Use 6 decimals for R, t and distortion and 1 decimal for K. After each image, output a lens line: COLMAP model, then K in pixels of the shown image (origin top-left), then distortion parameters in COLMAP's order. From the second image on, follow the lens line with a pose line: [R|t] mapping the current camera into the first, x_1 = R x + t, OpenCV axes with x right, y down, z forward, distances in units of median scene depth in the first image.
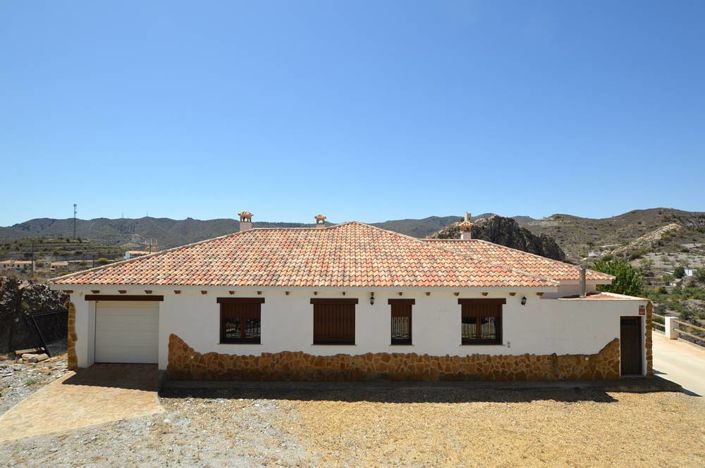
lens RADIAL K [[320.5, 0, 352.5], [0, 320.5, 234.0], [0, 0, 1]] dist [-0.013114, 0.000499]
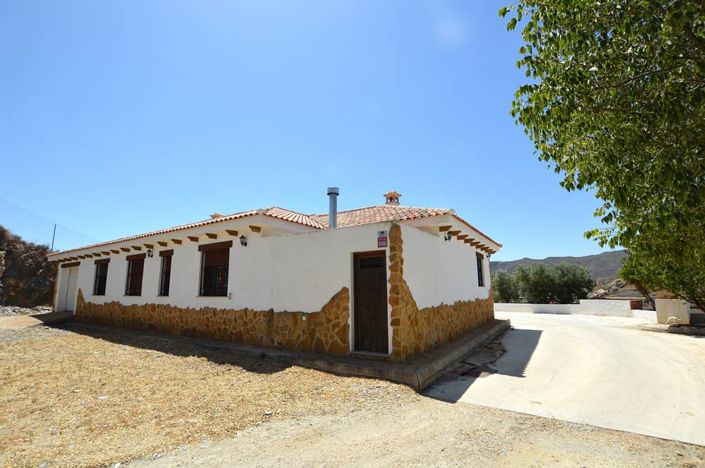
lens RADIAL K [[320.5, 0, 352.5], [0, 320.5, 234.0], [0, 0, 1]] dist [-0.013114, 0.000499]
pose [[0.838888, -0.101392, -0.534778, 1.193584], [0.054977, 0.993256, -0.102076, 0.290764], [0.541521, 0.056230, 0.838805, 0.481938]]
